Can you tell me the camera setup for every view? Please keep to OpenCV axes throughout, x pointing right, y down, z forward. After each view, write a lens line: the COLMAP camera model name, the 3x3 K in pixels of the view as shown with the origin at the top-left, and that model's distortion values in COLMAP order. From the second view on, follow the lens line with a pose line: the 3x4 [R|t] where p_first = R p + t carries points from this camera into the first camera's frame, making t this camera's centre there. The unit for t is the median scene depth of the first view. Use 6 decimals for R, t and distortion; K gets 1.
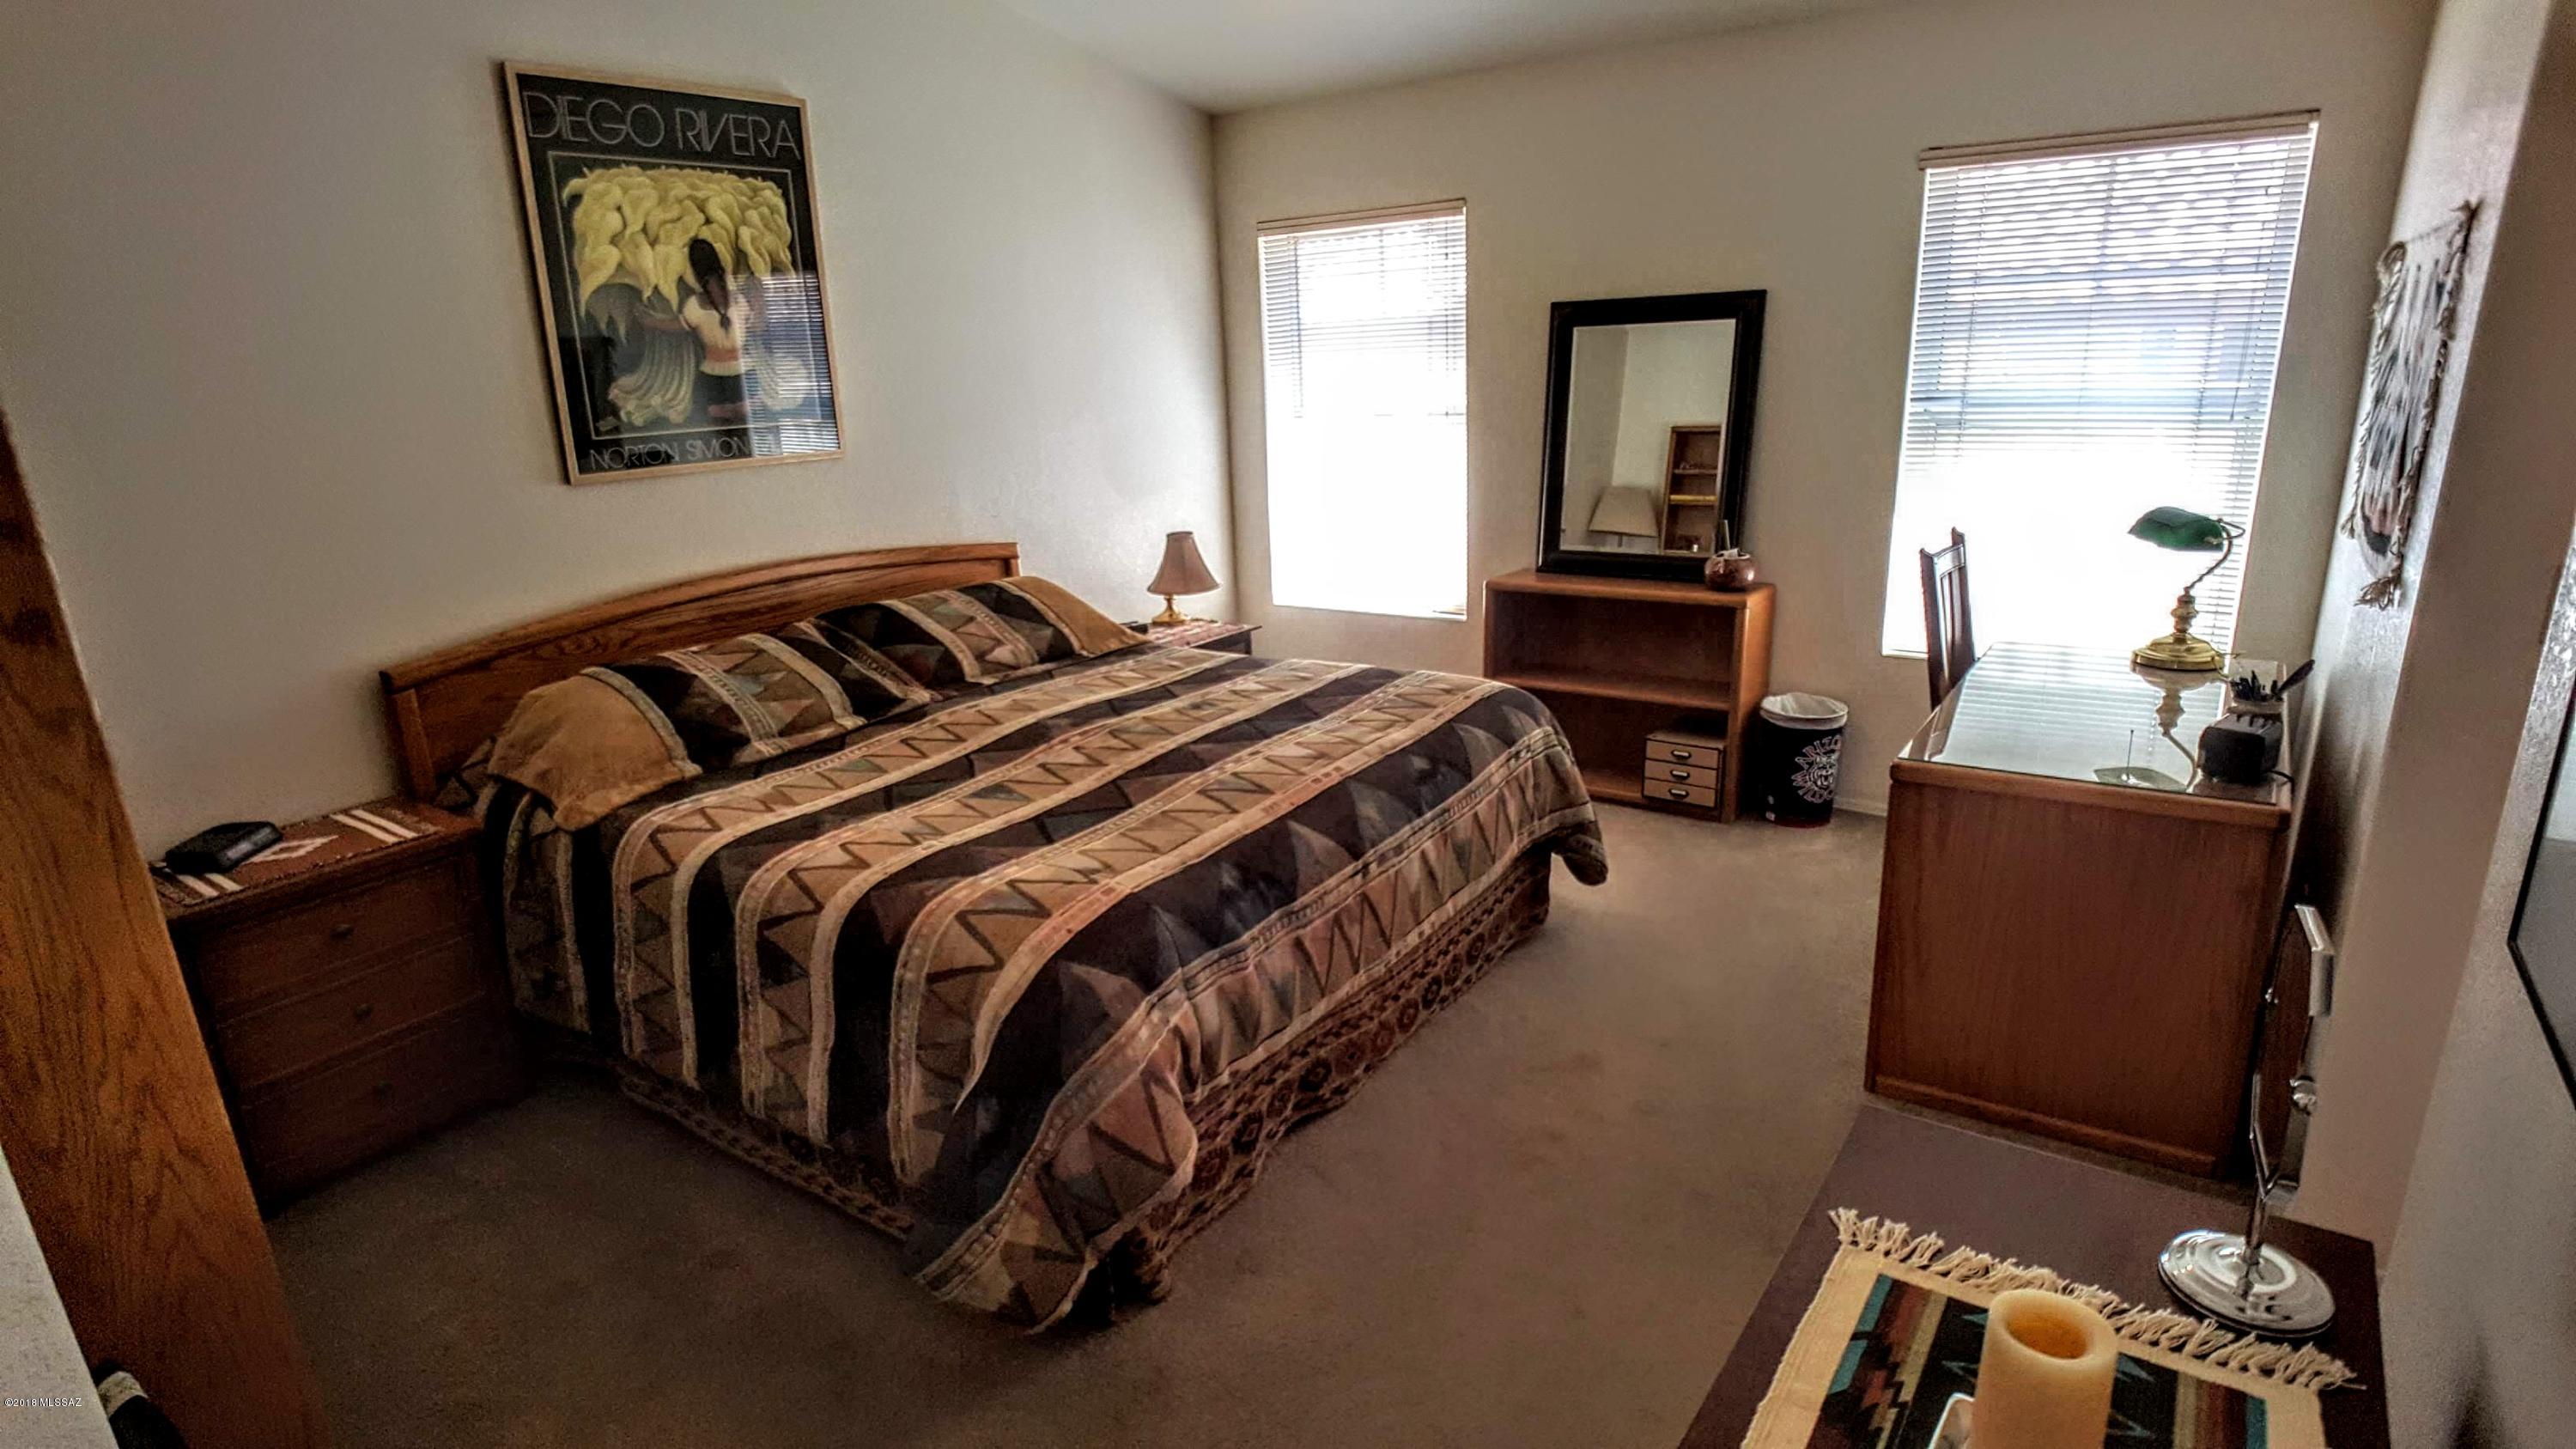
lens RADIAL K [[1351.0, 0, 1258.5], [0, 1351.0, 778.8], [0, 0, 1]] dist [-0.031623, -0.009243]
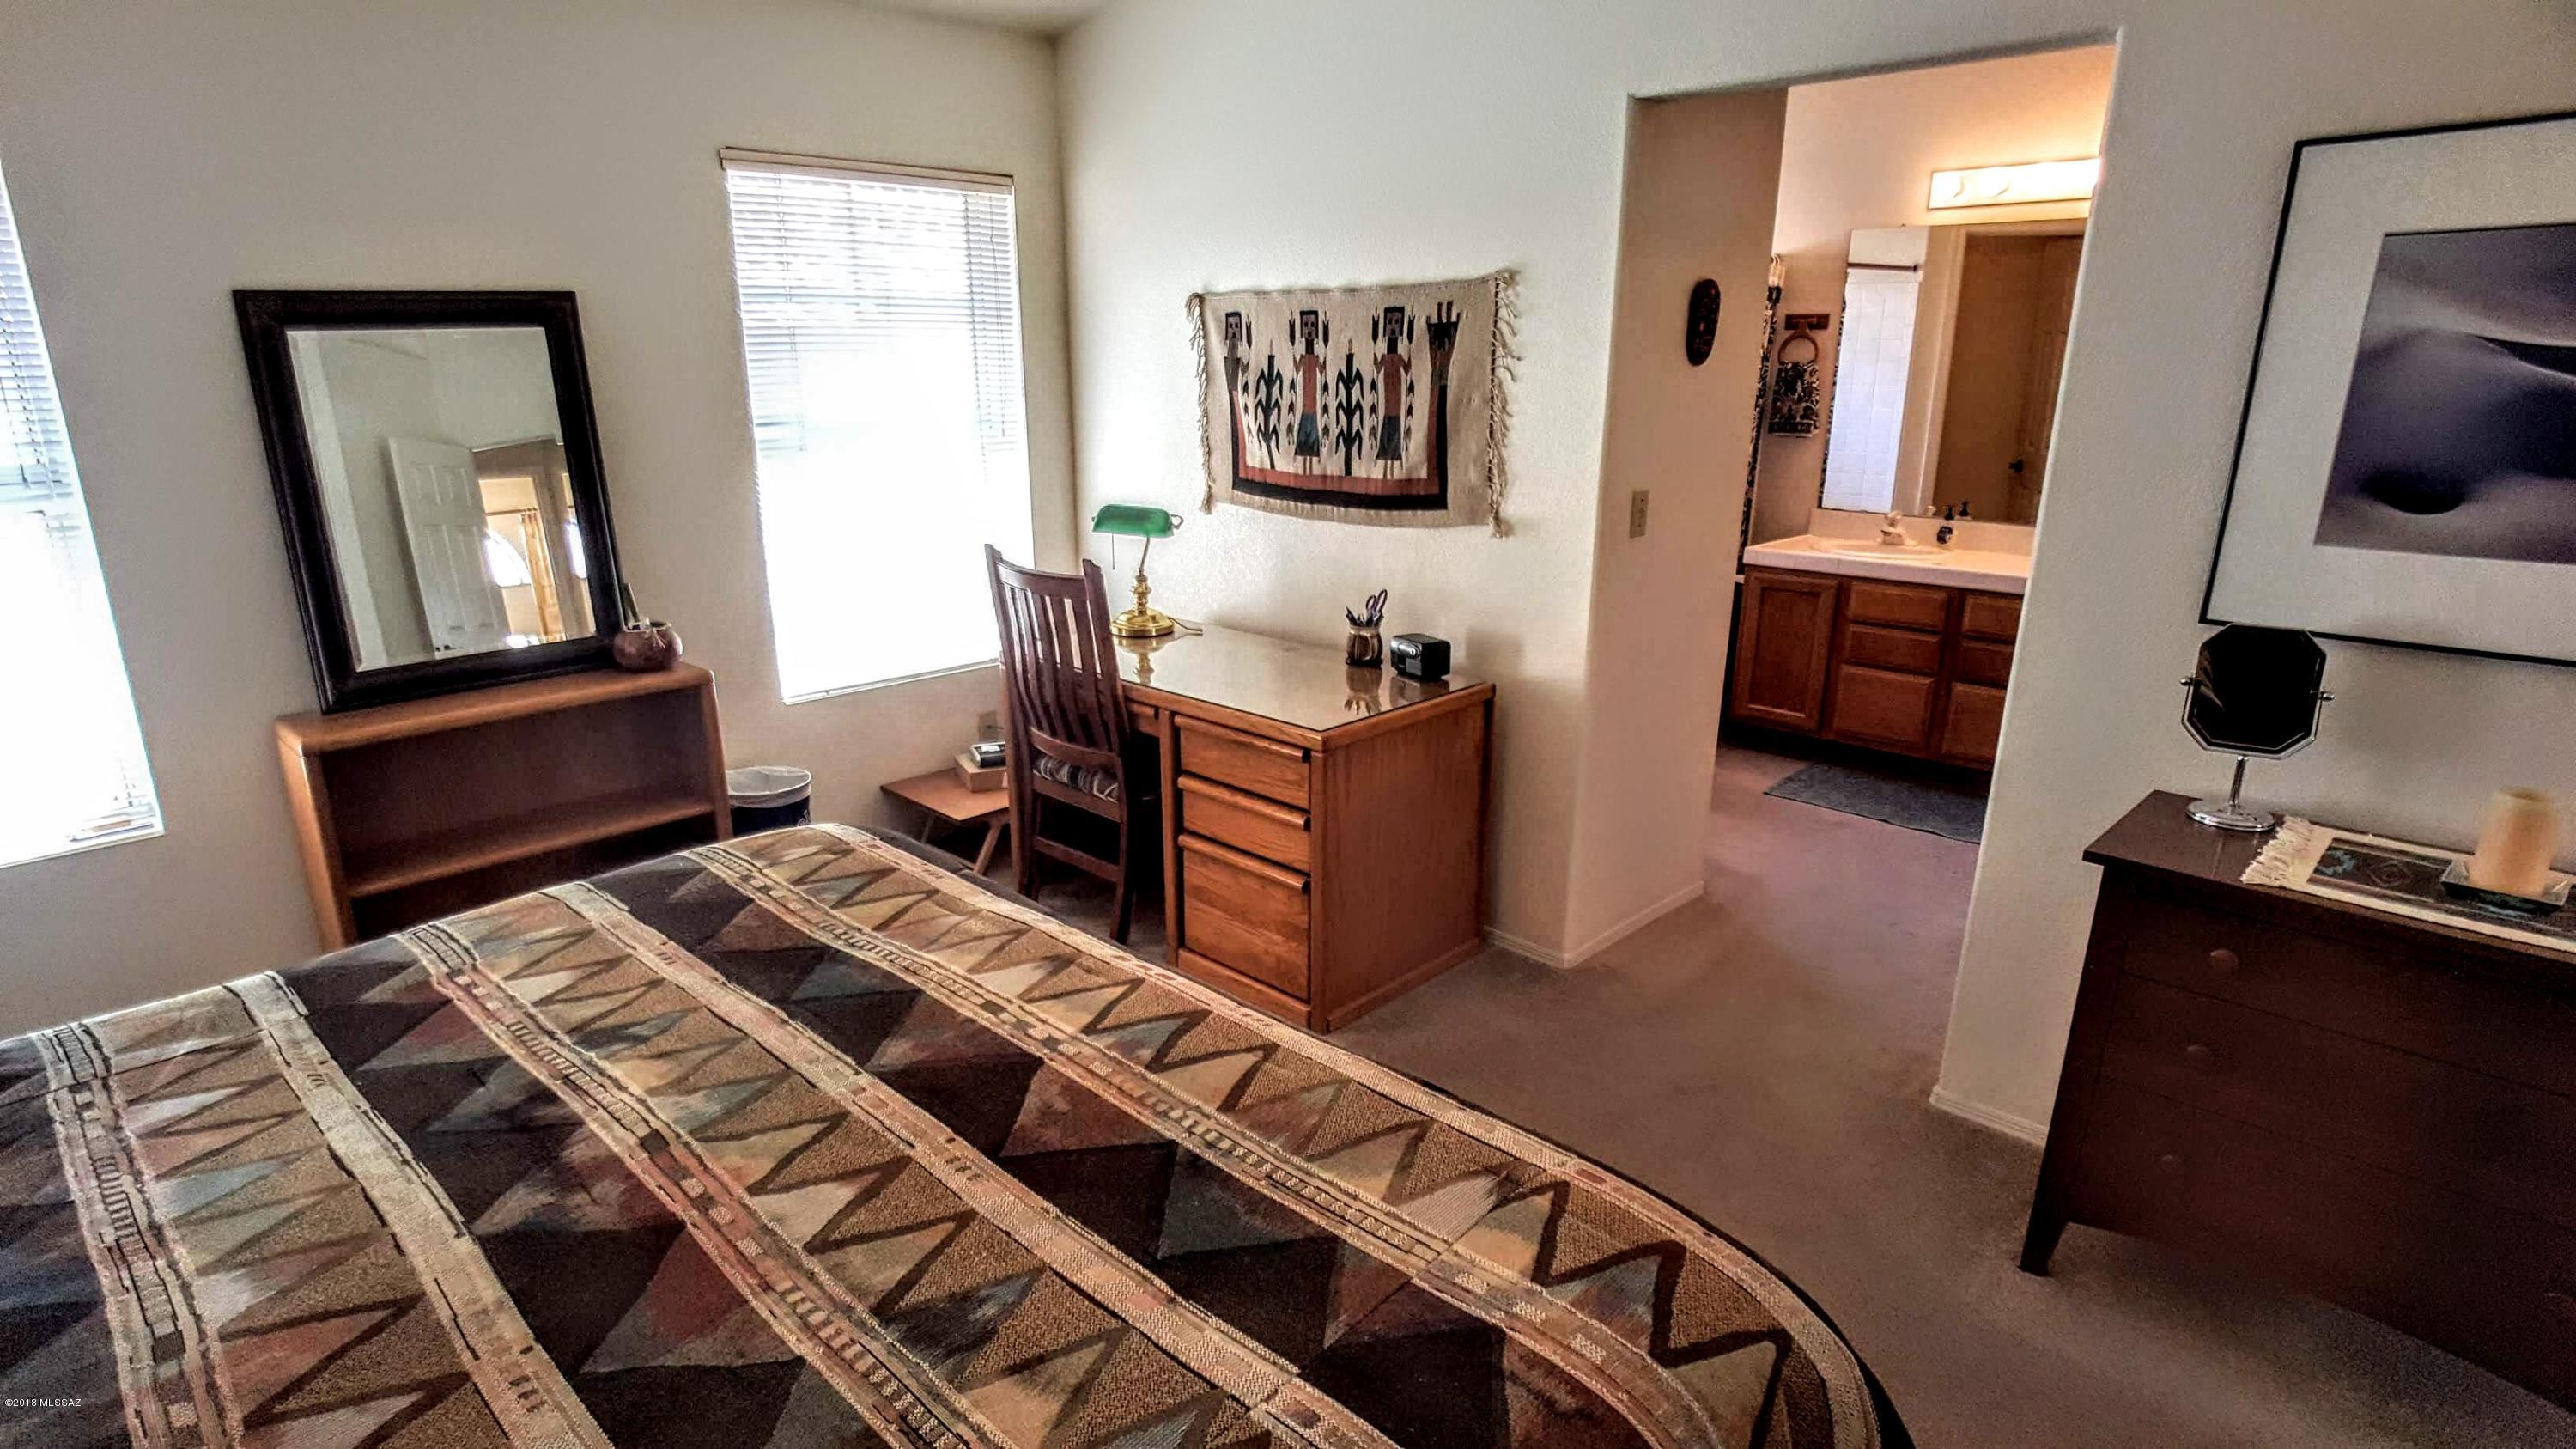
lens RADIAL K [[1308.1, 0, 1284.5], [0, 1308.1, 748.4], [0, 0, 1]] dist [0.034964, -0.067129]
pose [[0.145369, -0.244366, 0.958725, -0.501538], [0.295873, 0.935411, 0.193561, -0.196376], [-0.944101, 0.255523, 0.208281, 0.720094]]
